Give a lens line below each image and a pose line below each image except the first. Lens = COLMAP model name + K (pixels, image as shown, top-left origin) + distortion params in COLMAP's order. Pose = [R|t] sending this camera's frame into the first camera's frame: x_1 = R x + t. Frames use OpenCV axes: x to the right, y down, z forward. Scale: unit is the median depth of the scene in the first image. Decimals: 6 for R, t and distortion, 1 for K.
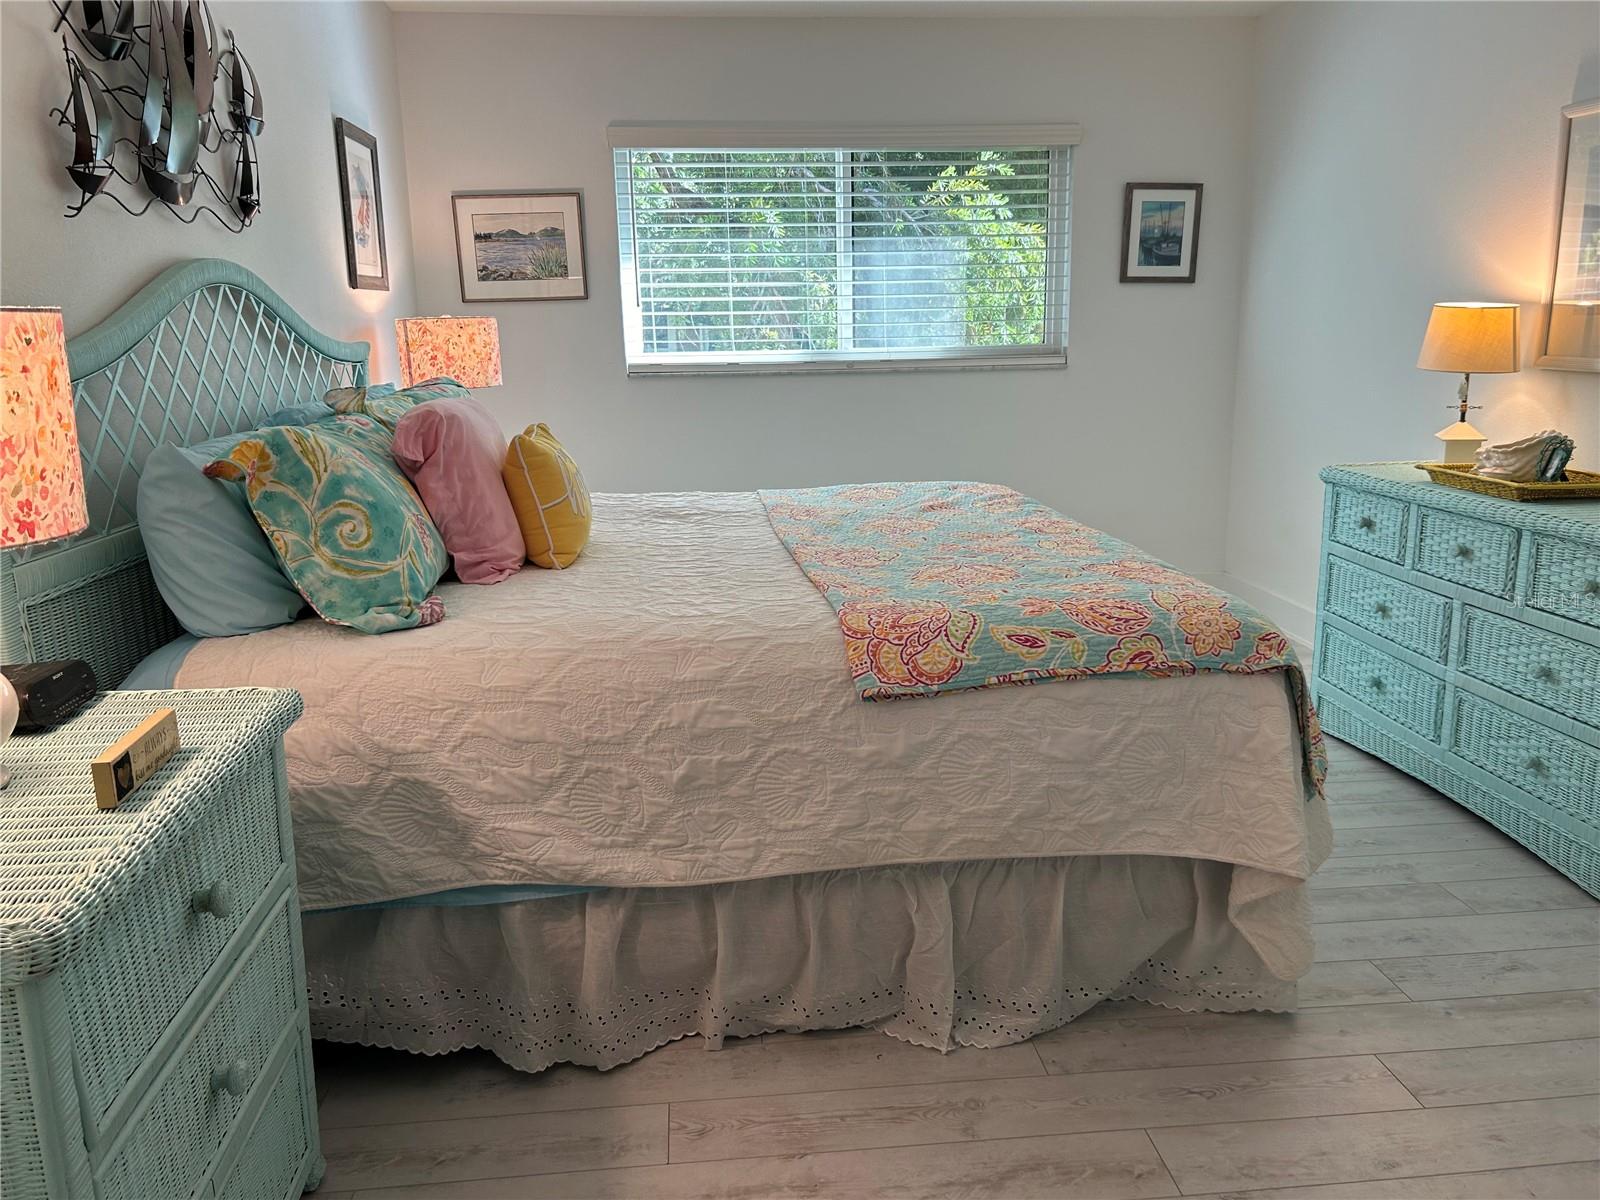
lens RADIAL K [[1195.4, 0, 795.5], [0, 1195.4, 620.5], [0, 0, 1]] dist [0.034811, 0.007244]
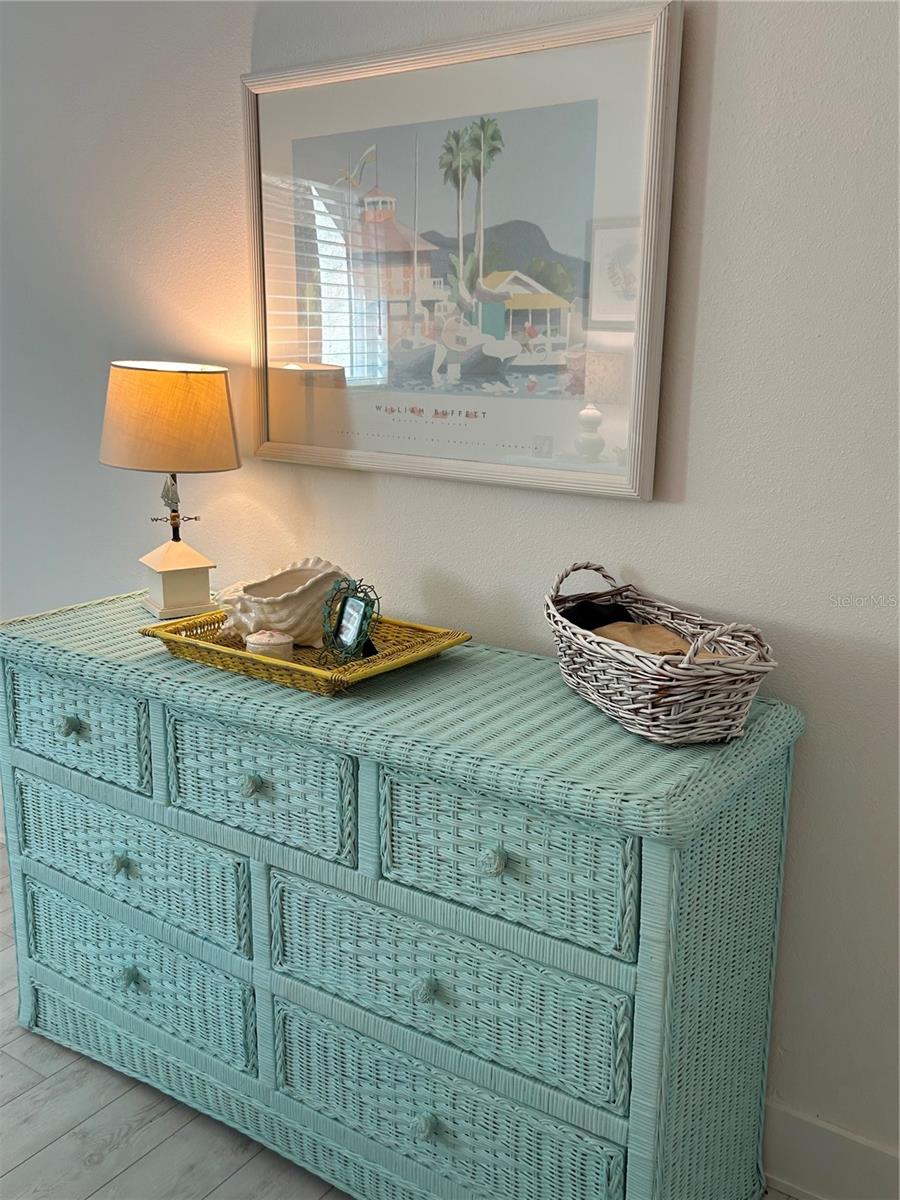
lens RADIAL K [[1080.7, 0, 450.0], [0, 1080.7, 600.0], [0, 0, 1]] dist [0.011109, -0.014620]
pose [[0.646289, -0.140118, 0.750119, 0.218256], [0.157952, 0.986273, 0.048142, -0.147230], [-0.746567, 0.087369, 0.659549, 0.542856]]
